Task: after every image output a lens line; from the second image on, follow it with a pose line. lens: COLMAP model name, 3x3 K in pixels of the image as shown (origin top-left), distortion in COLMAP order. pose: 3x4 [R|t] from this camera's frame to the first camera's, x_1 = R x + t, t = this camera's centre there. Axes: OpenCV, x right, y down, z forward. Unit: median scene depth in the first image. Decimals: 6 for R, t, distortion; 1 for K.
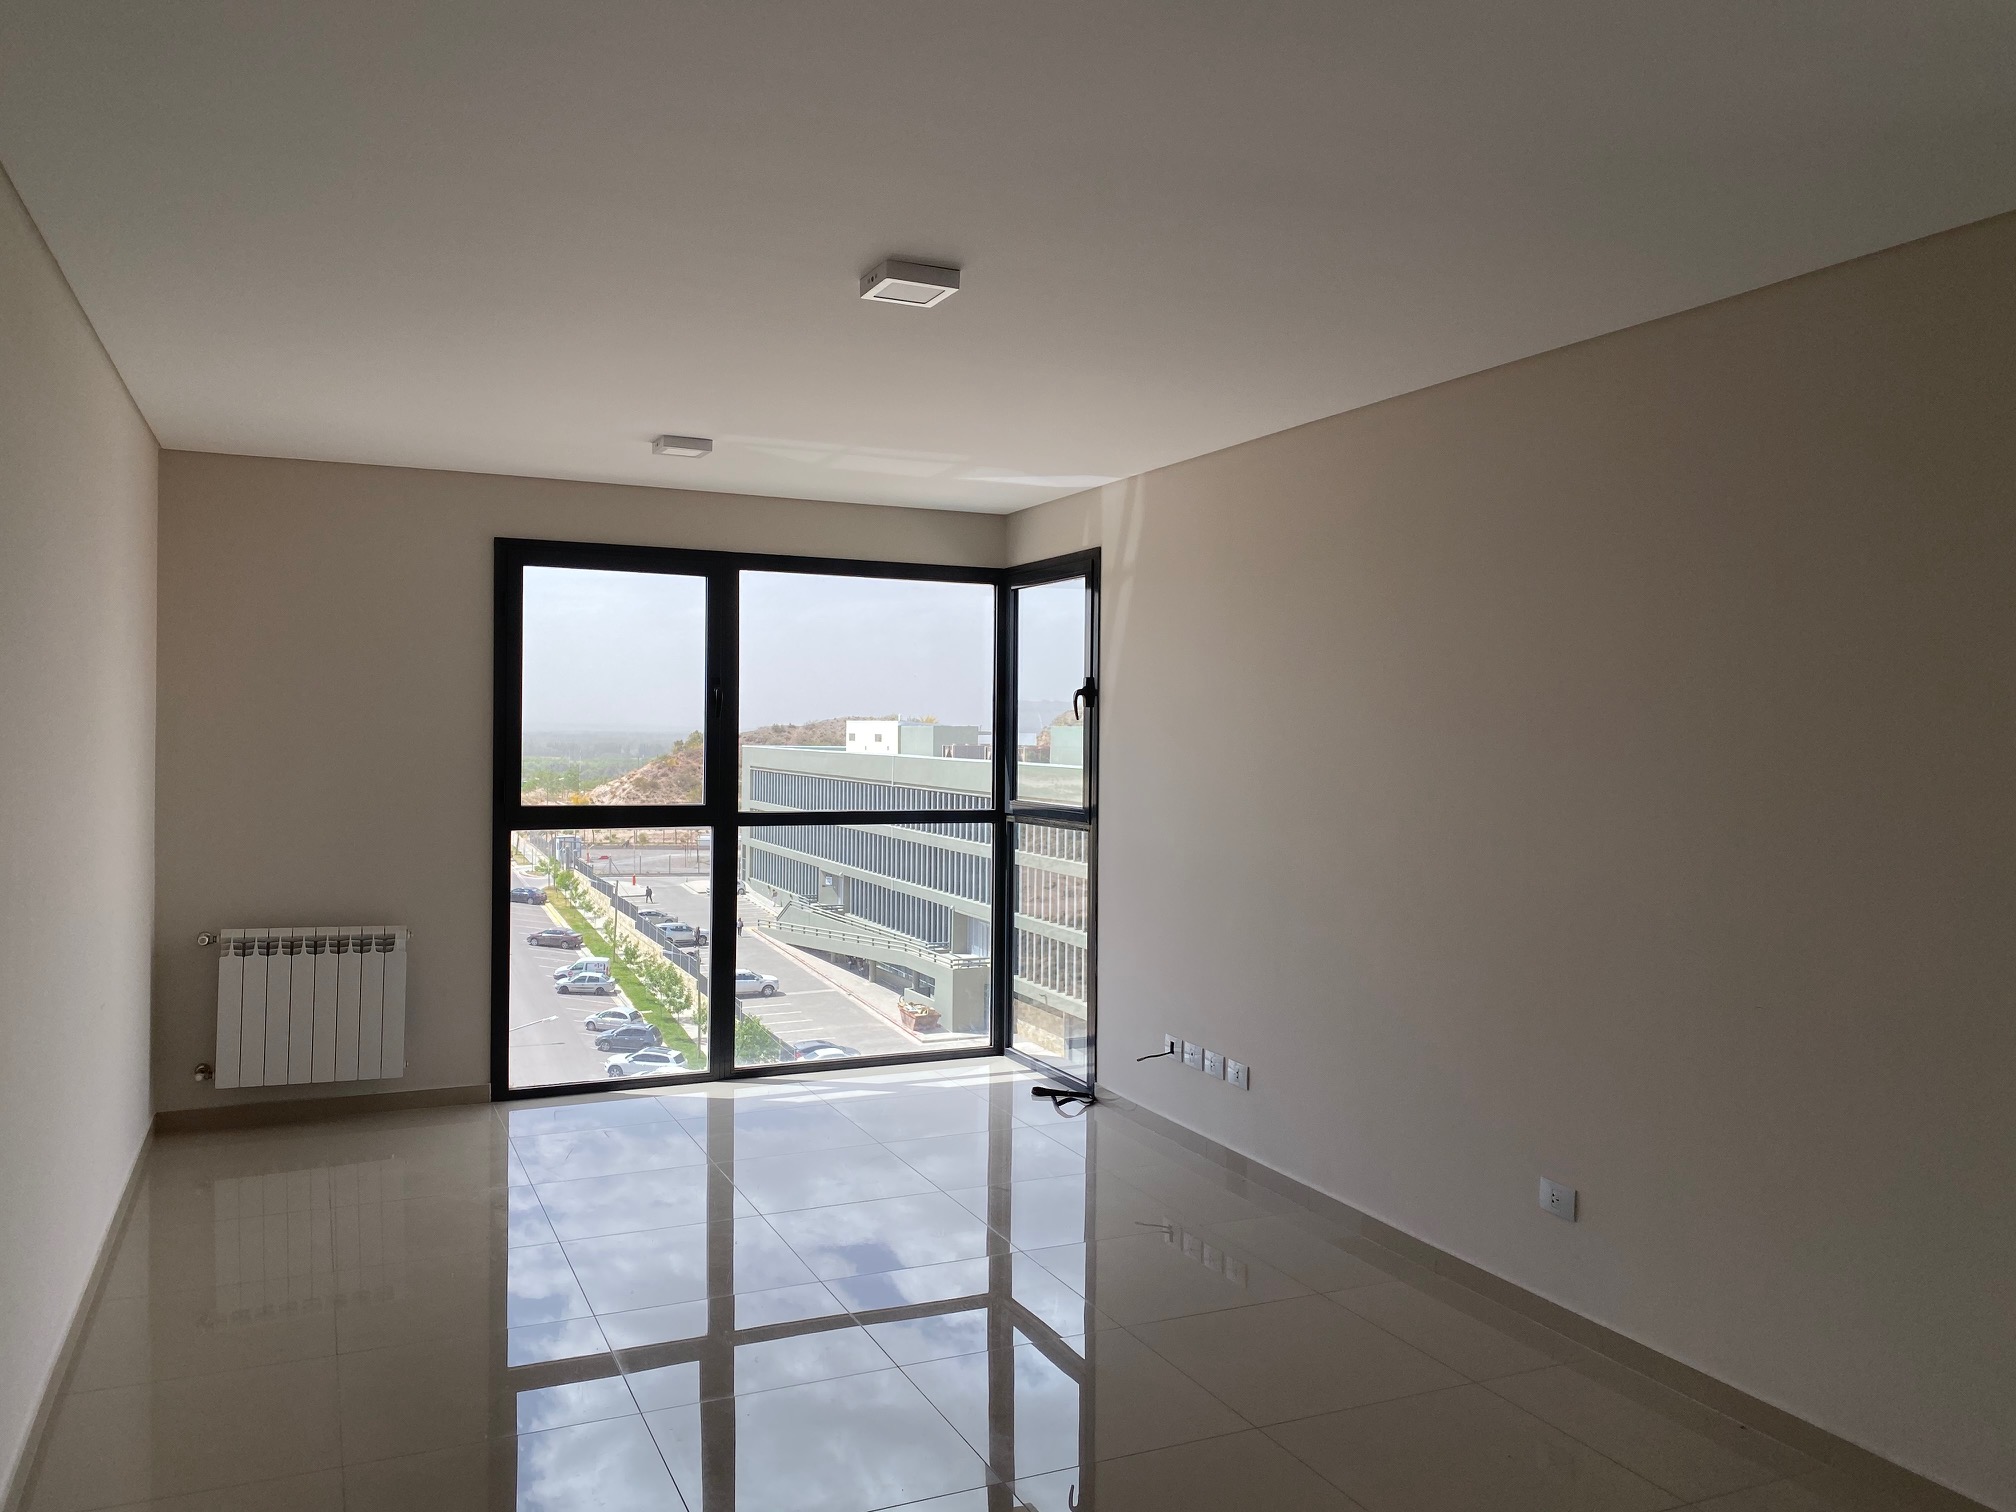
lens RADIAL K [[1523.2, 0, 1011.4], [0, 1523.2, 718.1], [0, 0, 1]] dist [0.052350, -0.063610]
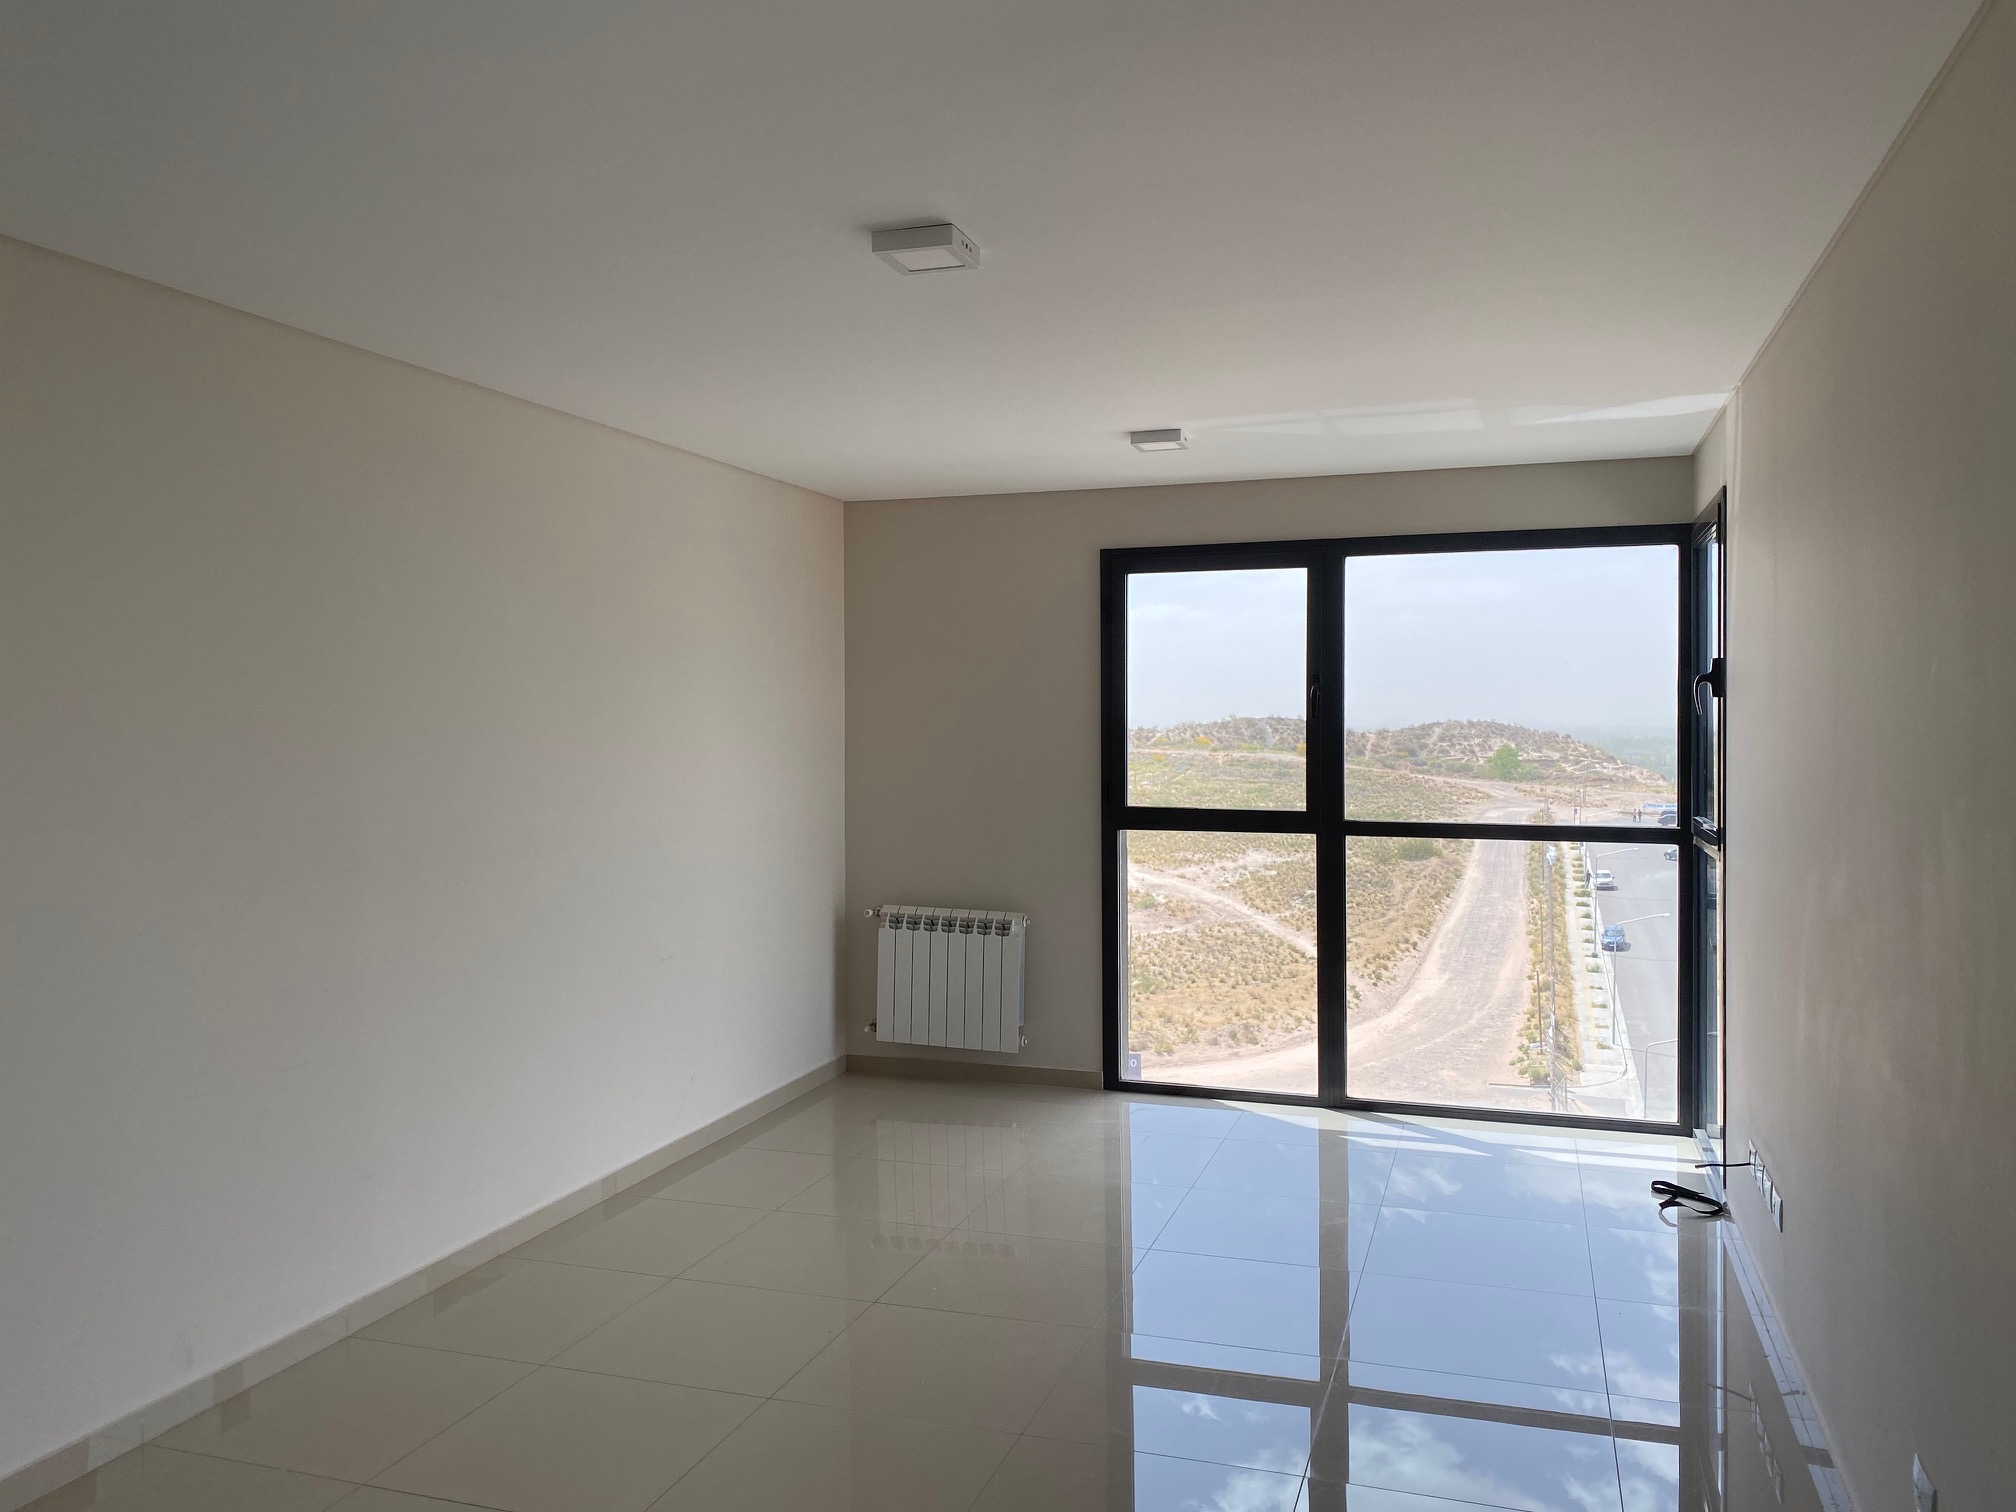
lens RADIAL K [[1523.2, 0, 970.0], [0, 1523.2, 688.1], [0, 0, 1]] dist [0.052350, -0.063610]
pose [[0.717733, -0.034382, -0.695469, 0.323831], [0.016549, 0.999340, -0.032326, 0.009428], [0.696121, 0.011692, 0.717829, 0.187844]]
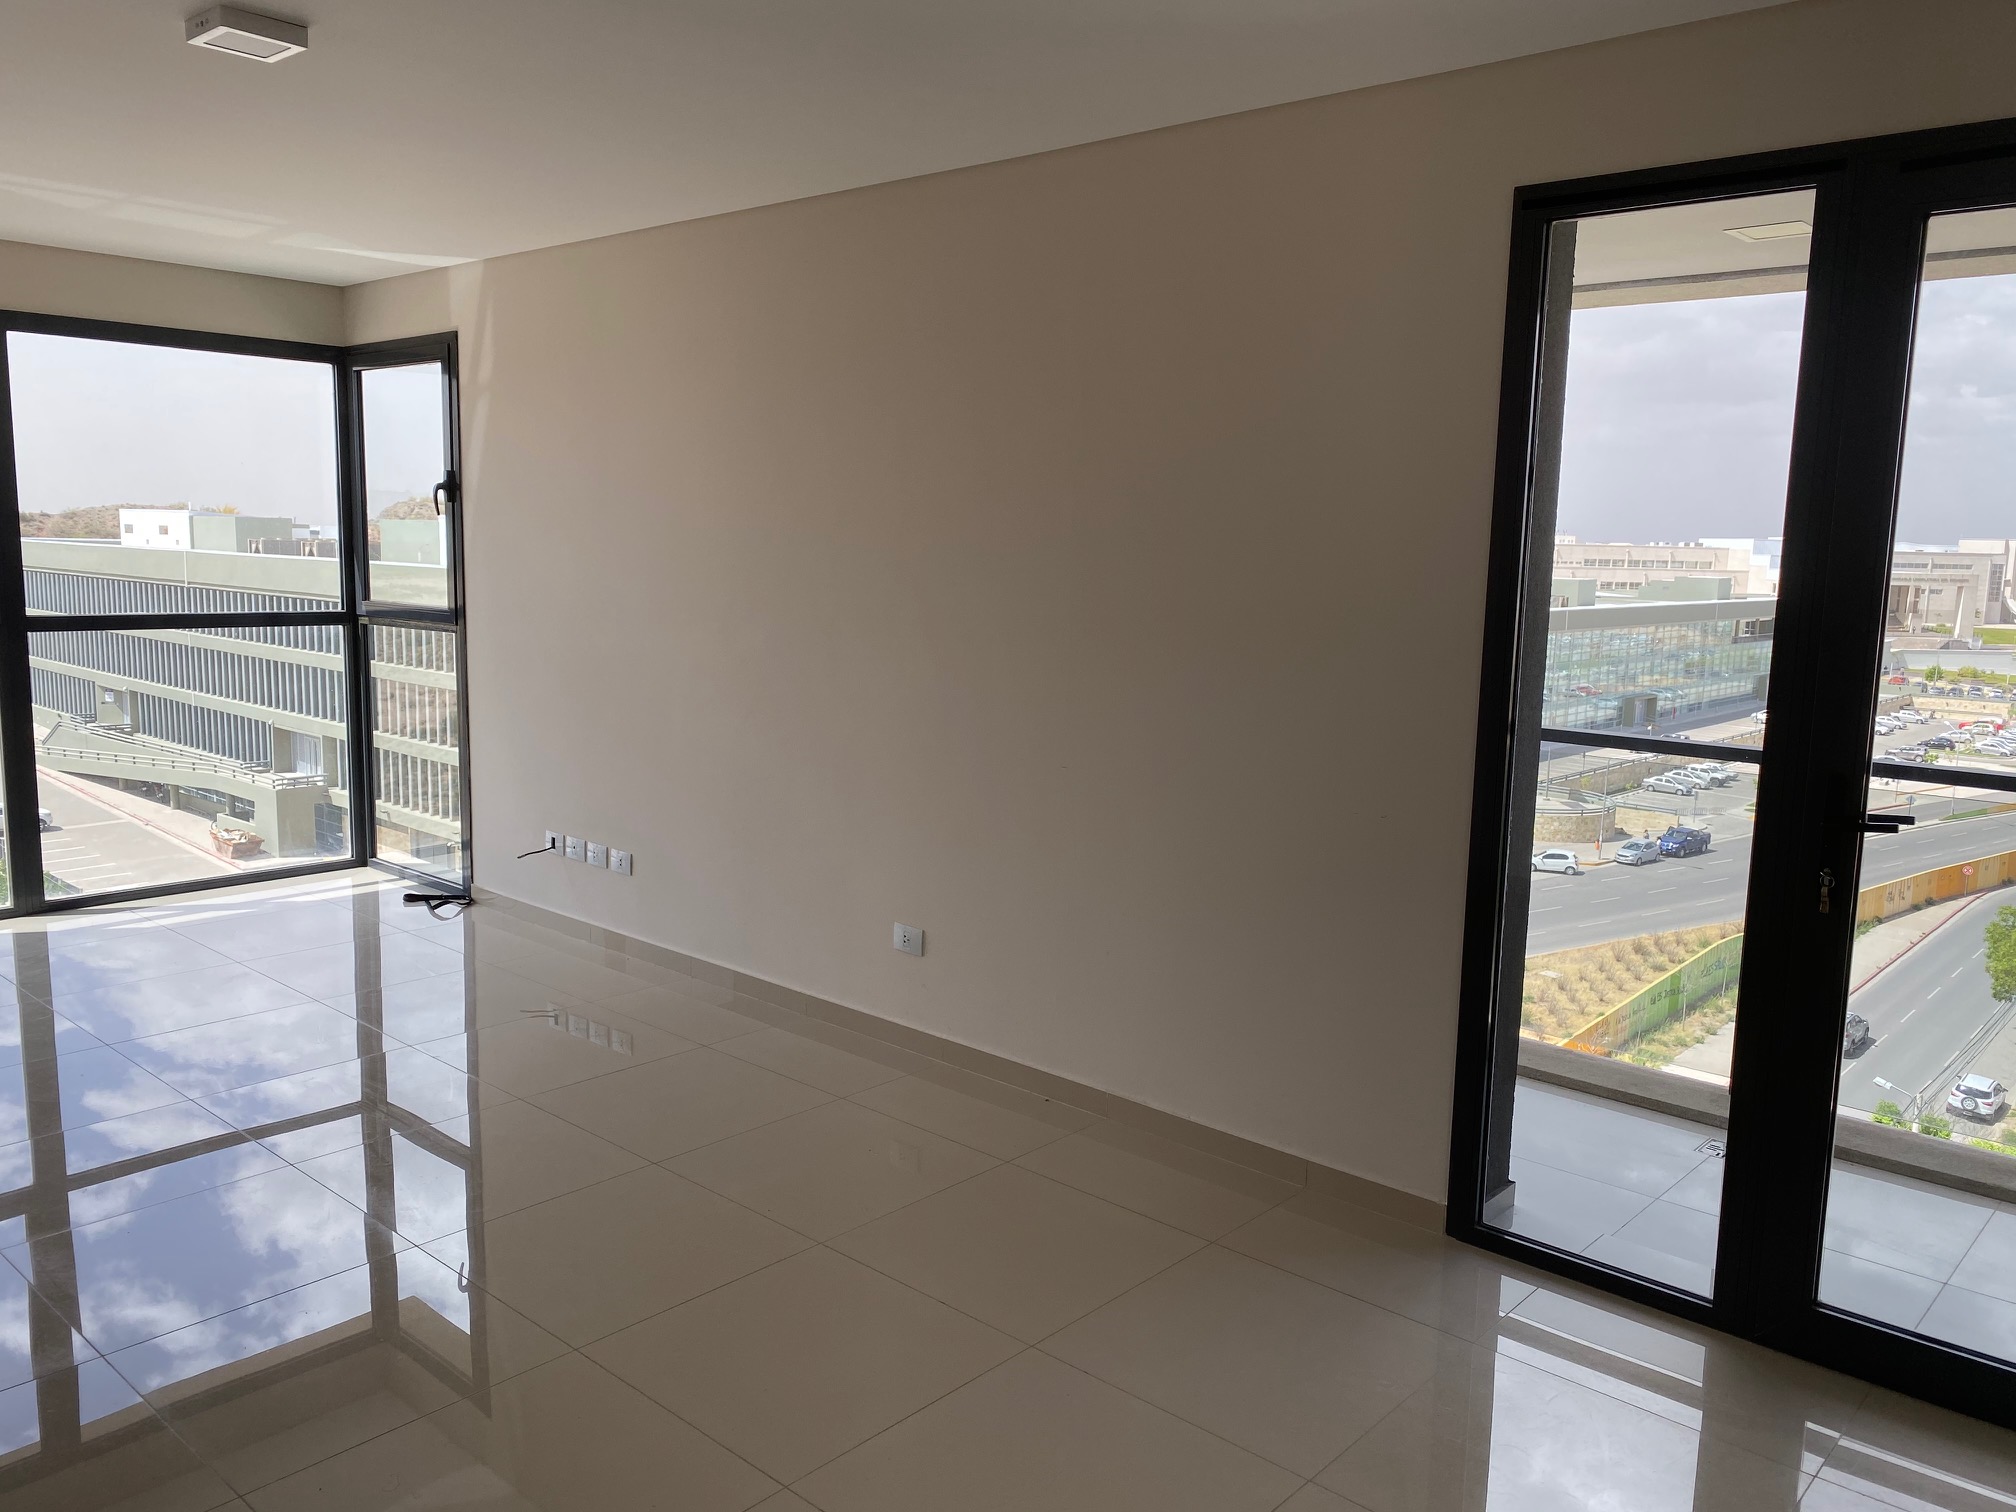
lens RADIAL K [[1523.2, 0, 1025.2], [0, 1523.2, 739.4], [0, 0, 1]] dist [0.052350, -0.063610]
pose [[0.913691, -0.044118, 0.404008, -0.016097], [-0.014698, 0.989853, 0.141332, -0.001400], [-0.406144, -0.135072, 0.903771, -0.040603]]
